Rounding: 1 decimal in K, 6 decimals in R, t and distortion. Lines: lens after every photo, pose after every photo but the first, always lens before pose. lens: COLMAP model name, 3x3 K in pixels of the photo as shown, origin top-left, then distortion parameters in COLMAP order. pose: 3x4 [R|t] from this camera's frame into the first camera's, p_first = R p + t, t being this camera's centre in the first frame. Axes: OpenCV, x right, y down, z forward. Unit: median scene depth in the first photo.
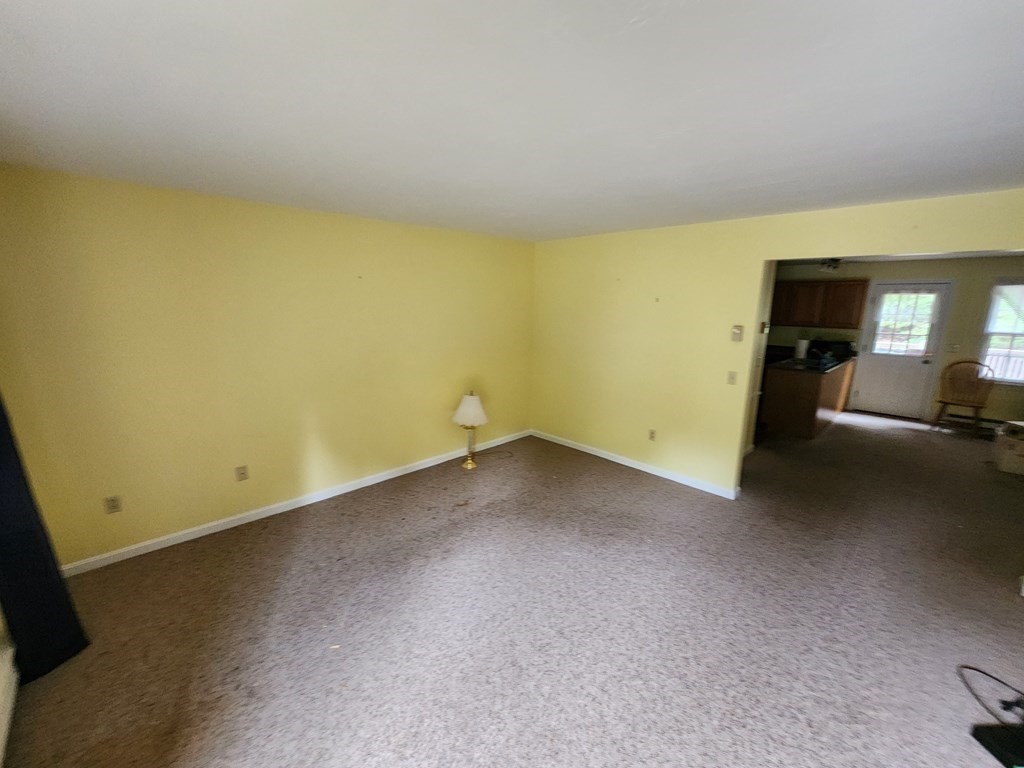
lens RADIAL K [[415.1, 0, 508.3], [0, 415.1, 389.4], [0, 0, 1]] dist [0.002254, 0.000087]
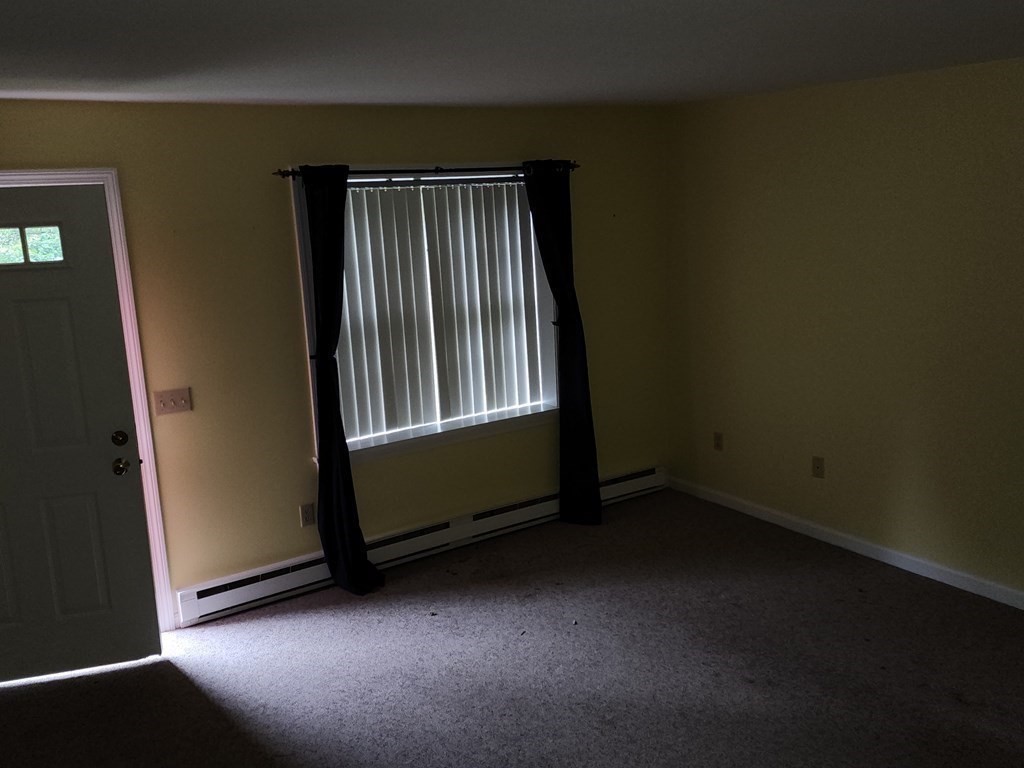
lens RADIAL K [[887.0, 0, 510.4], [0, 887.0, 383.6], [0, 0, 1]] dist [0.008842, -0.001678]
pose [[-0.158075, 0.197768, -0.967419, 0.899385], [-0.171549, 0.959338, 0.224147, -0.188727], [0.972411, 0.201391, -0.117720, 0.648398]]
